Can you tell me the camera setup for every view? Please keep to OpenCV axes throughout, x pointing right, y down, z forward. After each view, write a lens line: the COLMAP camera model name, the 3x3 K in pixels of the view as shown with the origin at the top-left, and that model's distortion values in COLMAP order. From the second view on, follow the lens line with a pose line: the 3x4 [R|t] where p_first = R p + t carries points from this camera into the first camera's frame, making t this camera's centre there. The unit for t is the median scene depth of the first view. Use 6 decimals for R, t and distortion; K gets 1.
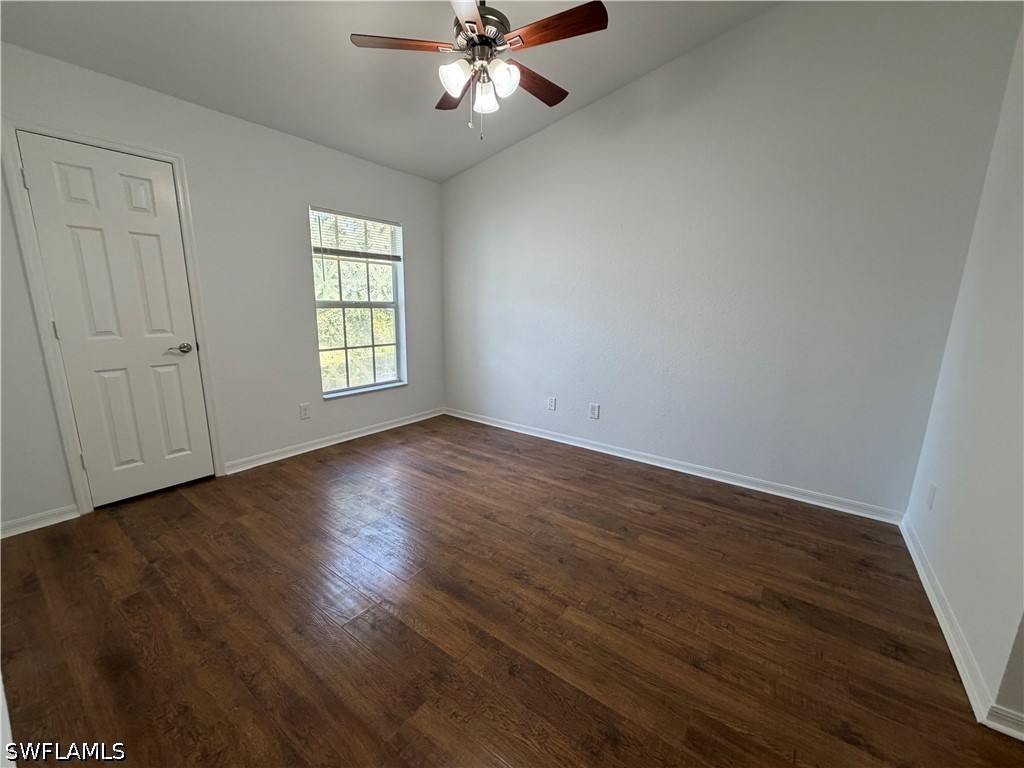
lens RADIAL K [[408.1, 0, 514.7], [0, 408.1, 384.1], [0, 0, 1]] dist [-0.000343, 0.000683]
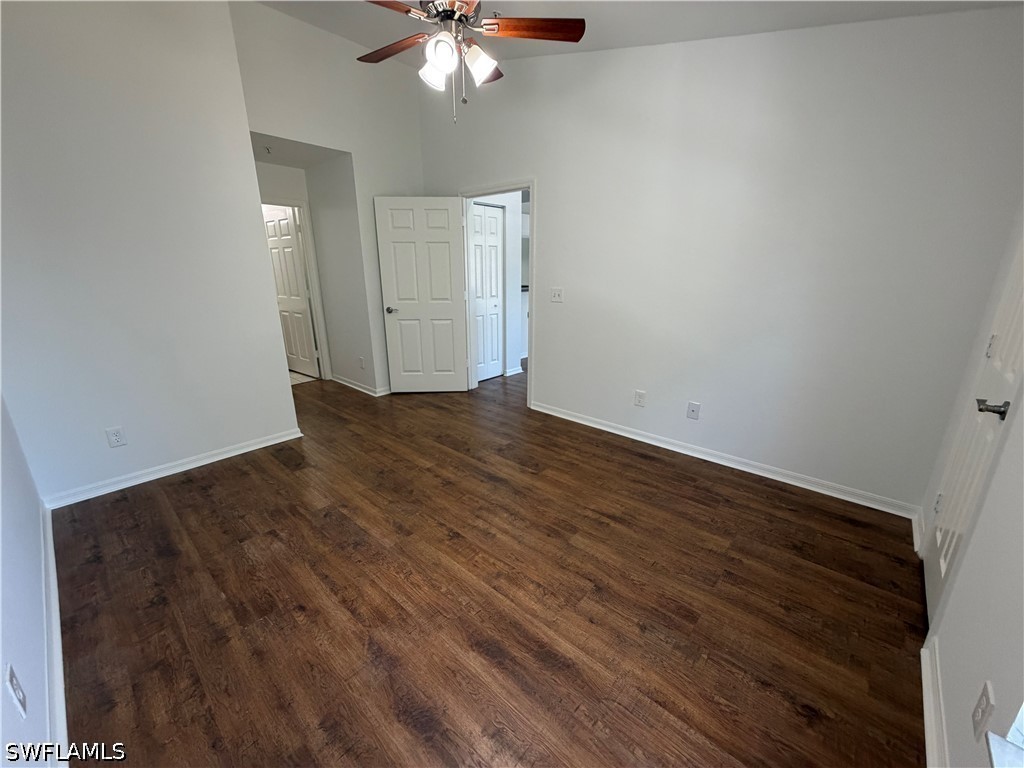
lens RADIAL K [[408.1, 0, 511.3], [0, 408.1, 389.1], [0, 0, 1]] dist [-0.000343, 0.000683]
pose [[-0.993766, -0.049462, 0.099918, -0.273115], [0.003850, 0.880446, 0.474131, -0.401191], [-0.111424, 0.471560, -0.874766, 1.696221]]
